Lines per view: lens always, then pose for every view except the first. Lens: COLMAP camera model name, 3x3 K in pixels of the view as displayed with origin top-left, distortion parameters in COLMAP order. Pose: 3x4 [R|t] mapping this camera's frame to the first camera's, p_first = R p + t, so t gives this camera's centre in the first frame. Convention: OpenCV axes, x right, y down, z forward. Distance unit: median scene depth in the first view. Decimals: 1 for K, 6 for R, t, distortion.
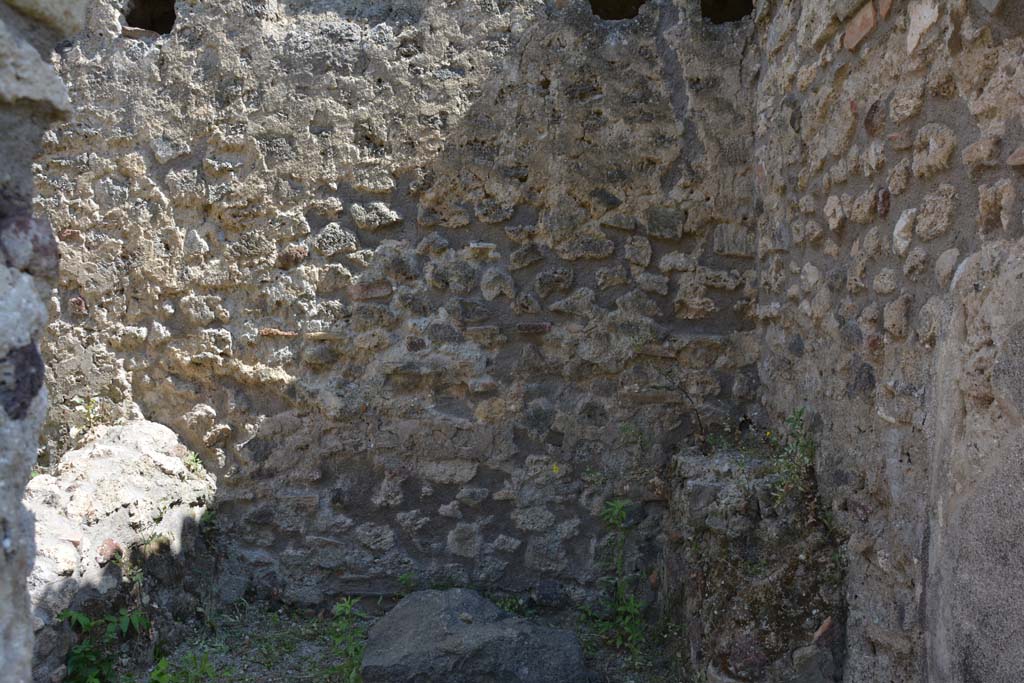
lens RADIAL K [[792.6, 0, 513.4], [0, 792.6, 343.9], [0, 0, 1]] dist [-0.164856, 0.115735]
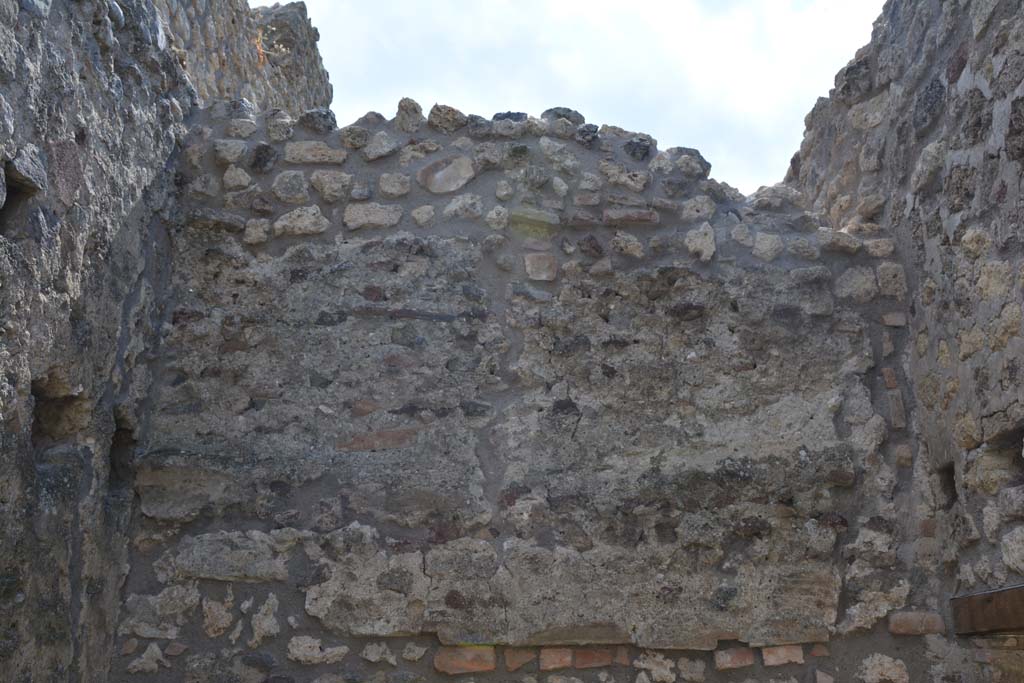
lens RADIAL K [[988.4, 0, 508.7], [0, 988.4, 342.6], [0, 0, 1]] dist [-0.022671, 0.000000]
pose [[-0.029134, 0.307924, 0.950965, -1.390032], [-0.002137, 0.951347, -0.308114, -0.532211], [-0.999573, -0.011009, -0.027059, 1.257700]]
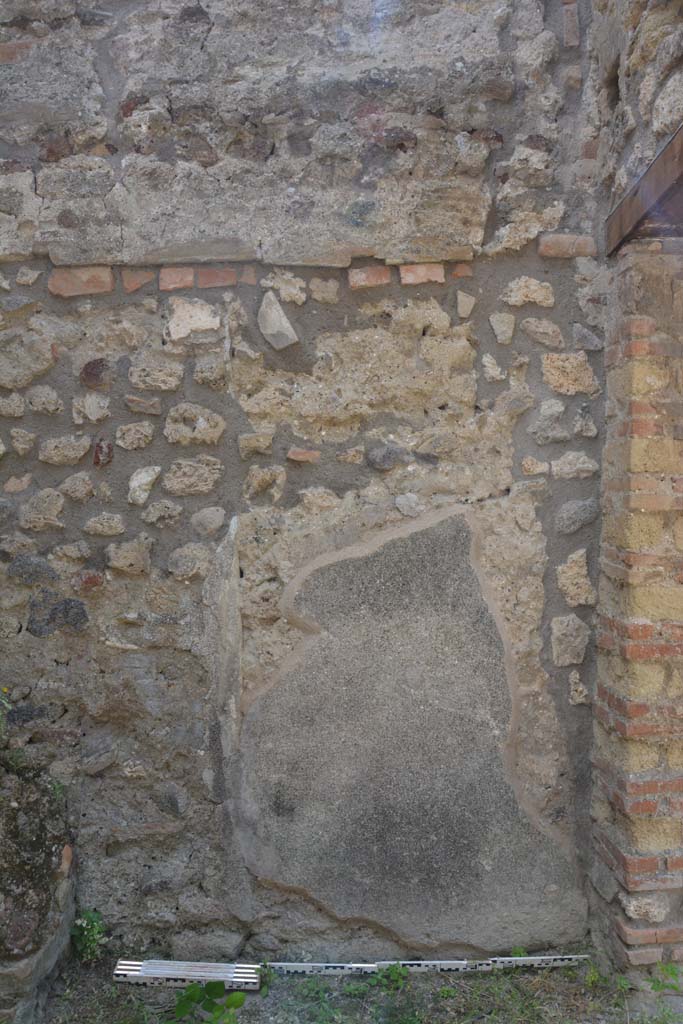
lens RADIAL K [[792.6, 0, 340.6], [0, 792.6, 518.0], [0, 0, 1]] dist [-0.164856, 0.115735]
pose [[-0.038067, -0.028769, 0.998861, -0.816972], [0.006606, 0.999556, 0.029041, -0.151169], [-0.999253, 0.007704, -0.037860, 0.874833]]
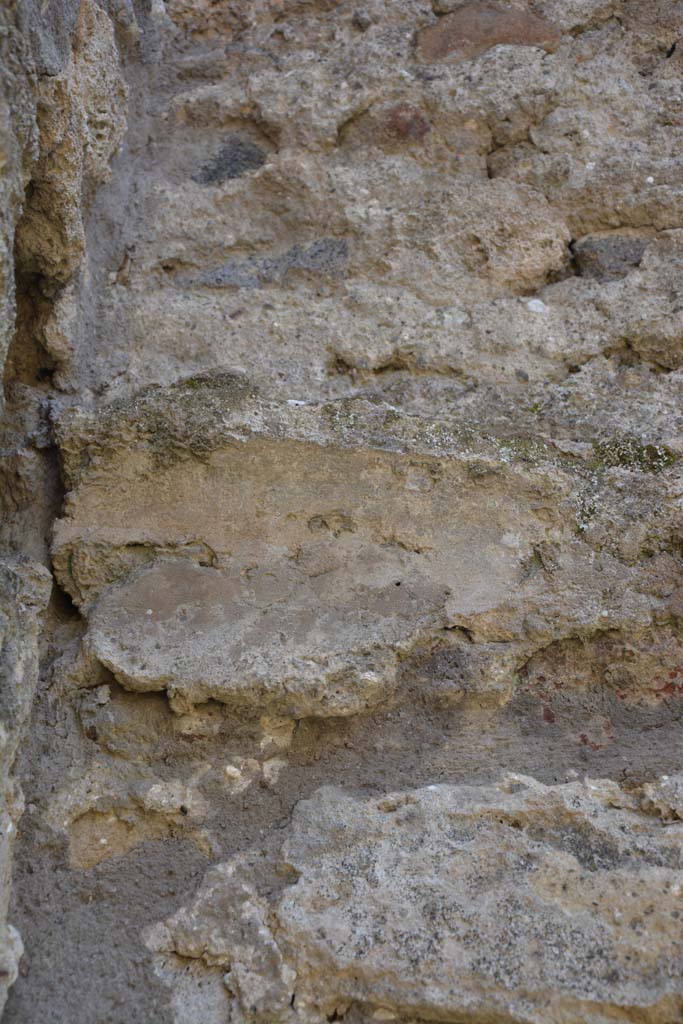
lens RADIAL K [[2015.6, 0, 338.7], [0, 2015.6, 512.3], [0, 0, 1]] dist [0.369477, 0.000000]
pose [[-0.019411, 0.505851, 0.862402, -0.097027], [-0.042261, 0.861379, -0.506202, -0.472641], [-0.998918, -0.046272, 0.004658, 1.840553]]
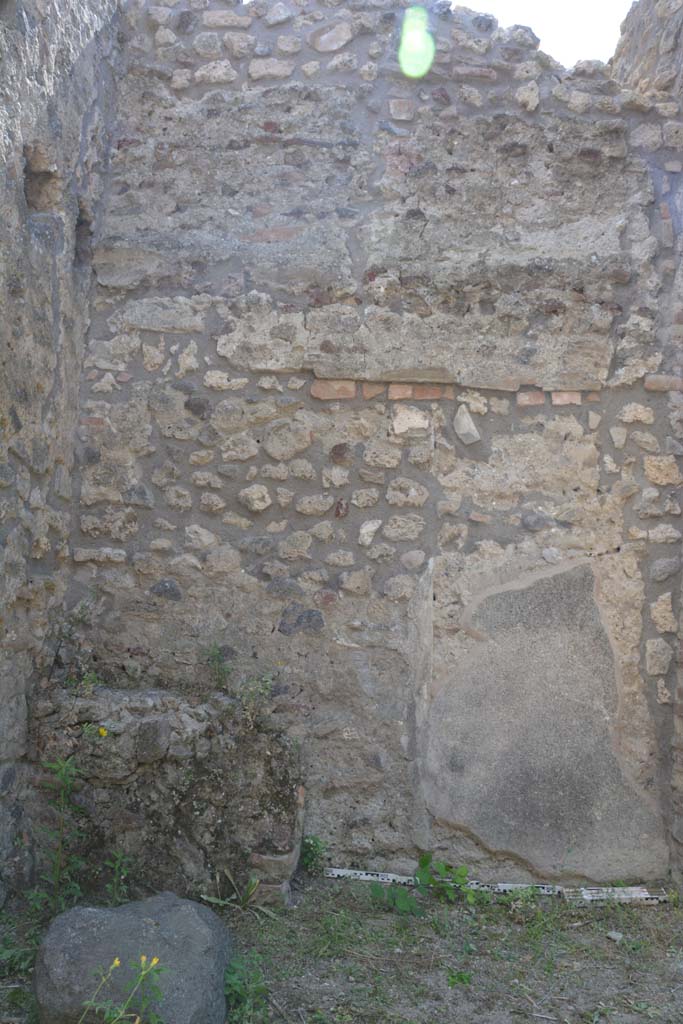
lens RADIAL K [[792.6, 0, 339.1], [0, 792.6, 516.7], [0, 0, 1]] dist [-0.164856, 0.115735]
pose [[-0.007388, 0.068977, 0.997591, -1.434247], [-0.045628, 0.996556, -0.069243, -0.067191], [-0.998931, -0.046030, -0.004215, 1.262315]]
